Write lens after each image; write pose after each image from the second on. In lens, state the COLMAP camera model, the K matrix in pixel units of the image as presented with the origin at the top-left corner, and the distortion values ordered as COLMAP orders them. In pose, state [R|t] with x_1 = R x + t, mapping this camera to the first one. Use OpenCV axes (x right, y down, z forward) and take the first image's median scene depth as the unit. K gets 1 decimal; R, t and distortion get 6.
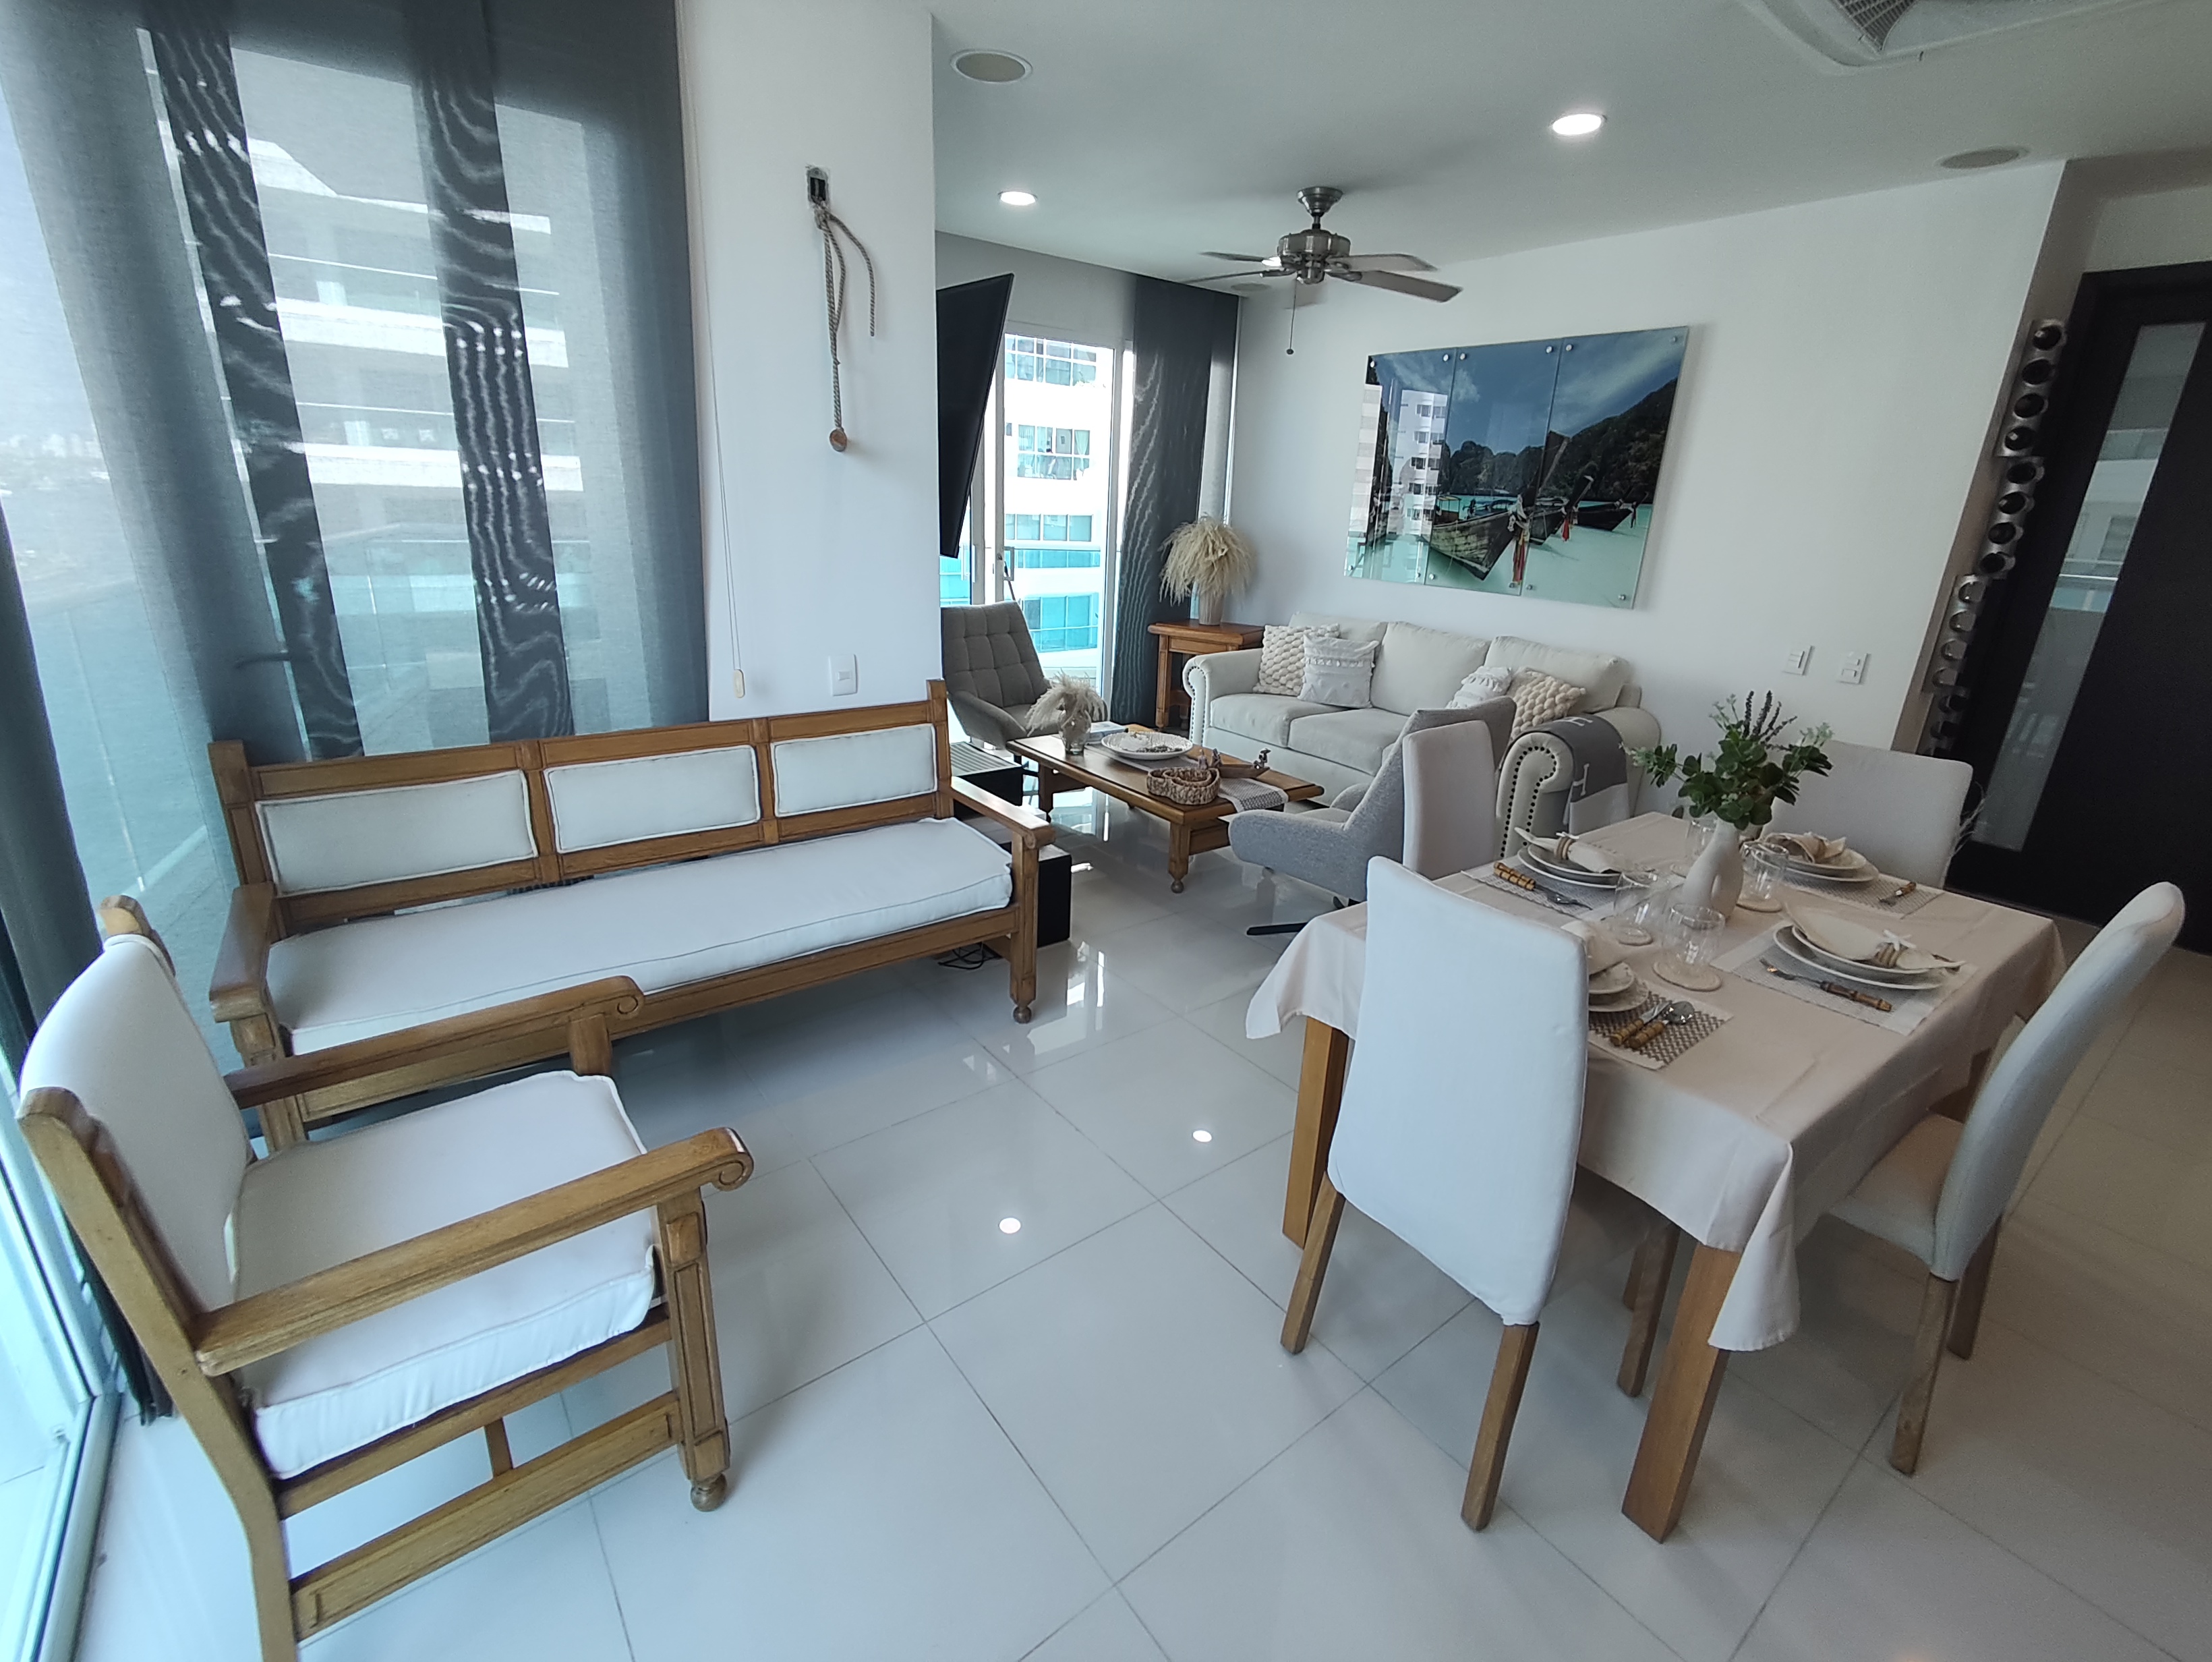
lens RADIAL K [[980.6, 0, 1098.1], [0, 980.6, 804.8], [0, 0, 1]] dist [0.000983, 0.000050]
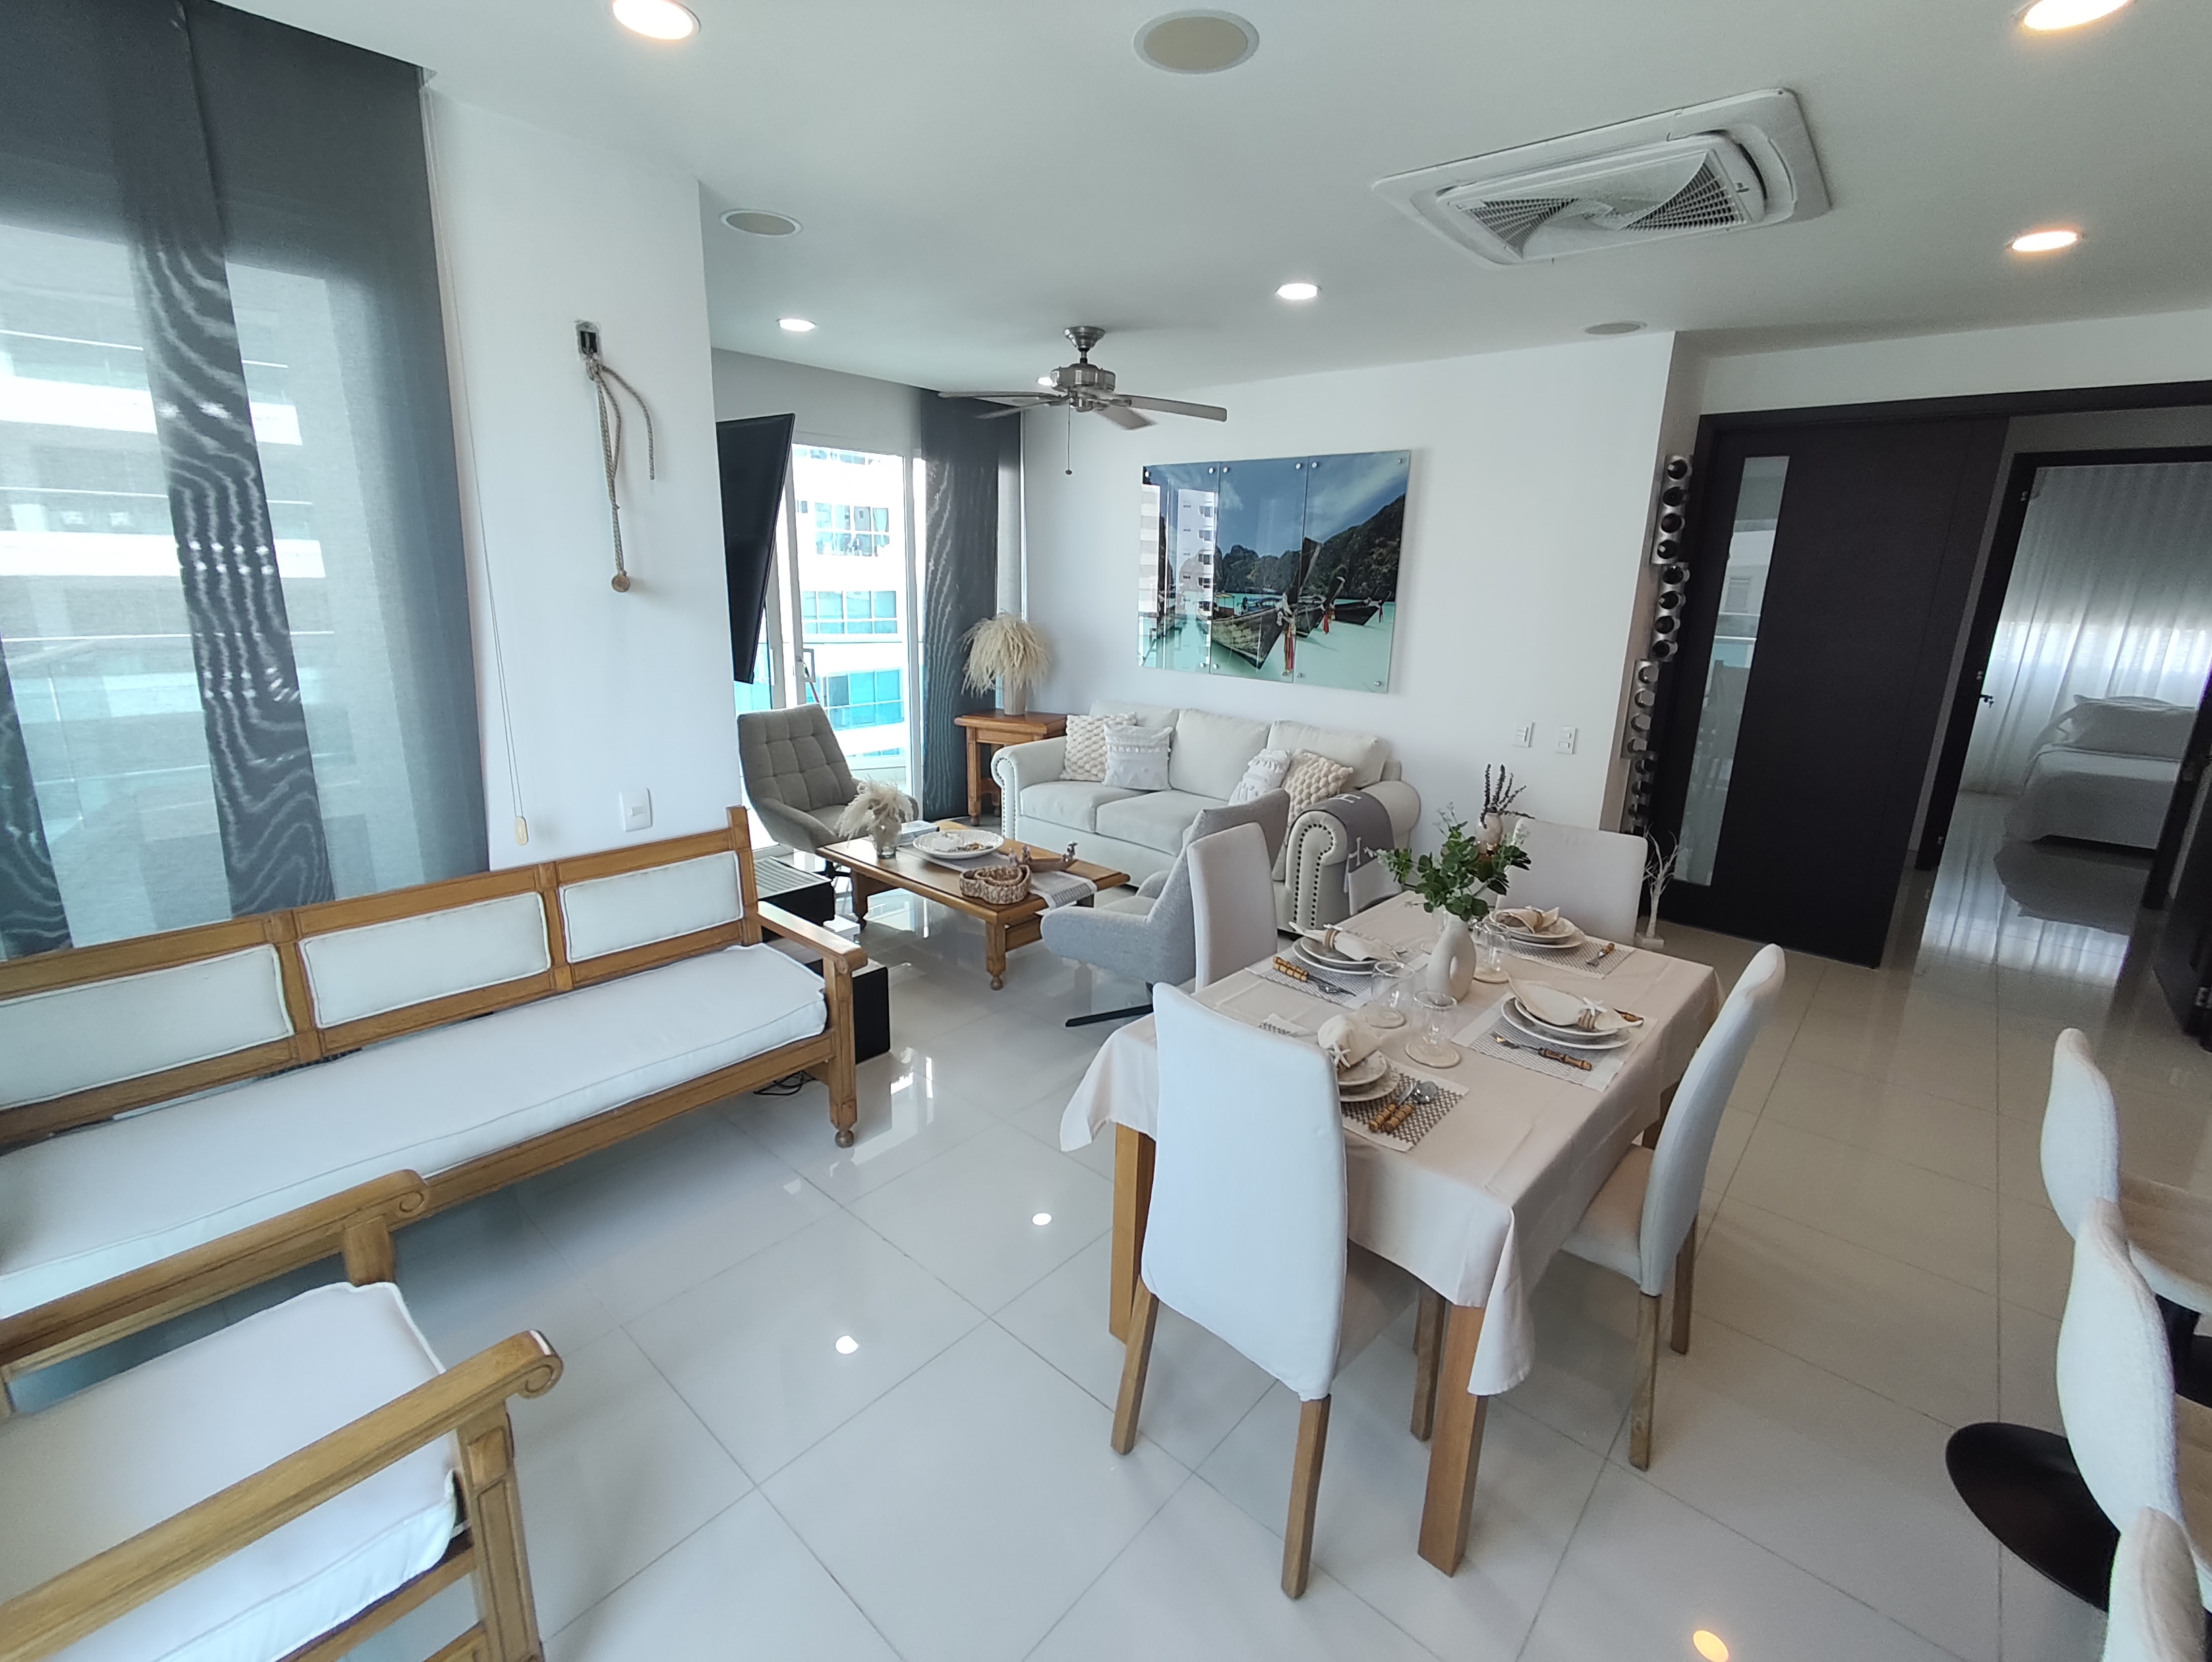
lens RADIAL K [[979.4, 0, 1097.0], [0, 979.4, 809.5], [0, 0, 1]] dist [0.002055, 0.000171]
pose [[0.981647, -0.061226, 0.180610, 0.014103], [0.072347, 0.995827, -0.055638, -0.043045], [-0.176450, 0.067683, 0.981980, -0.043526]]
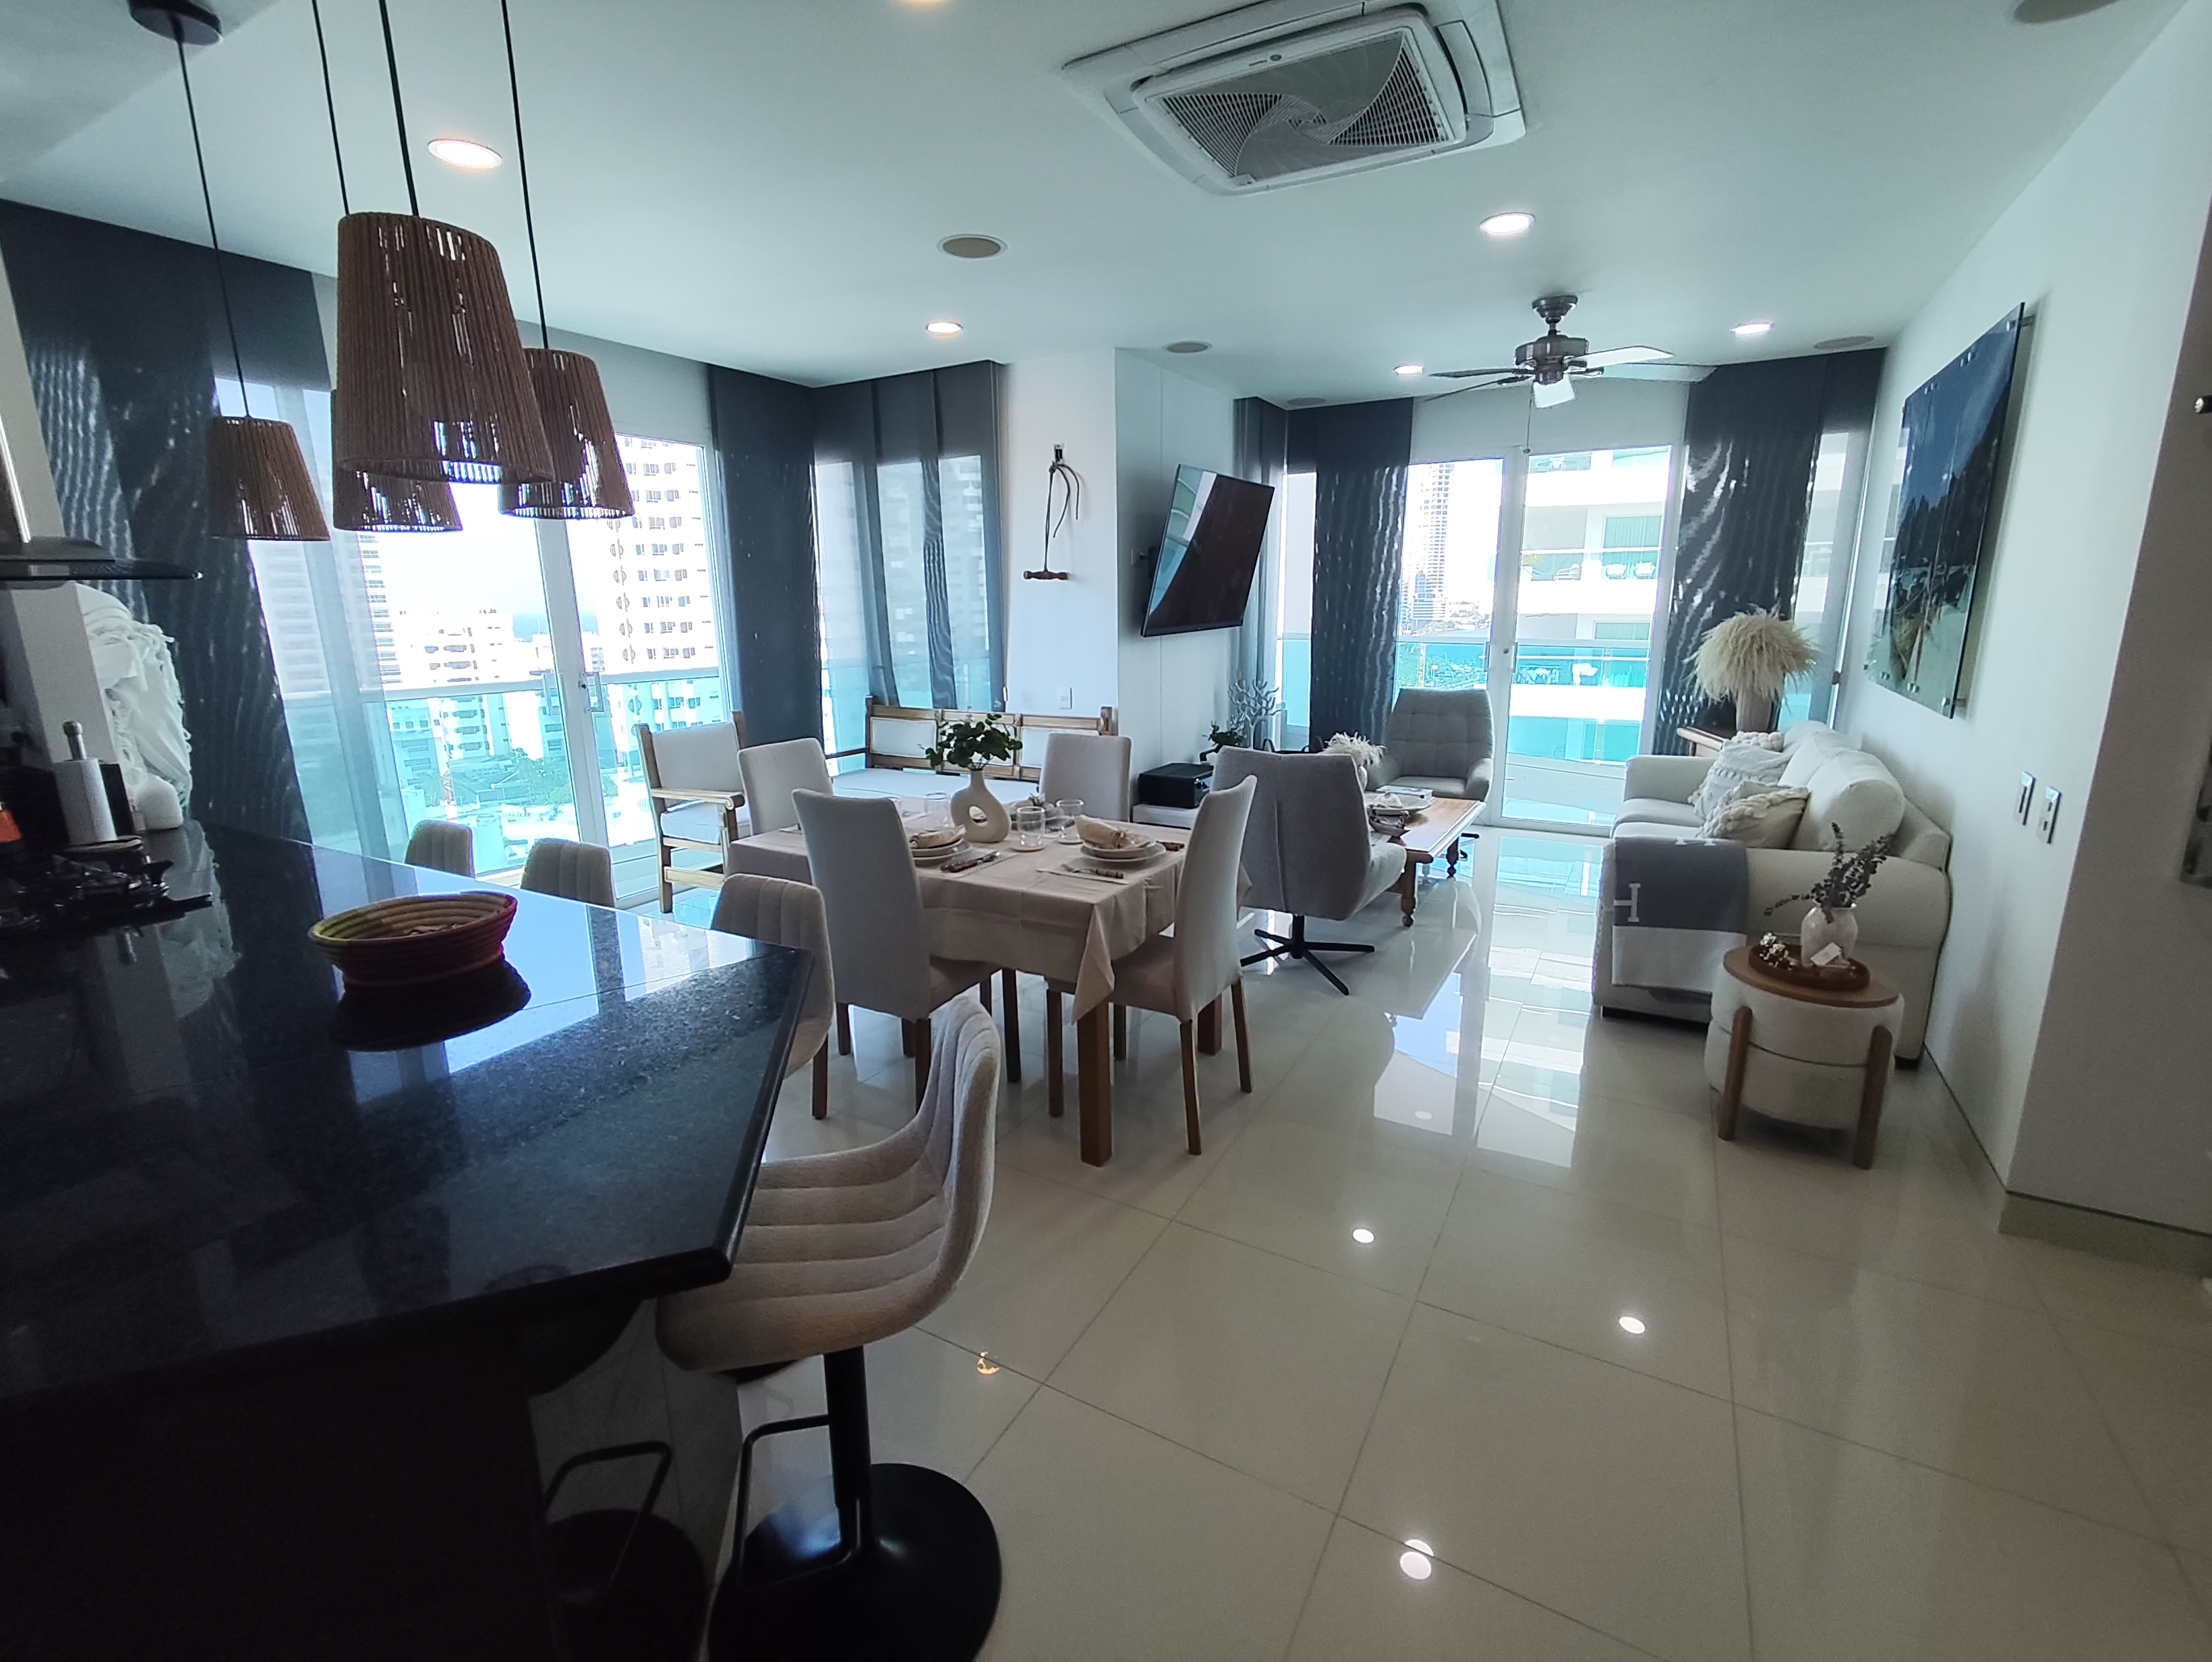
lens RADIAL K [[980.8, 0, 1083.8], [0, 980.8, 826.1], [0, 0, 1]] dist [-0.000502, 0.000459]
pose [[0.374308, 0.164496, -0.912598, 1.383371], [-0.256172, 0.964185, 0.068724, -0.033378], [0.891218, 0.208058, 0.403042, 0.314967]]
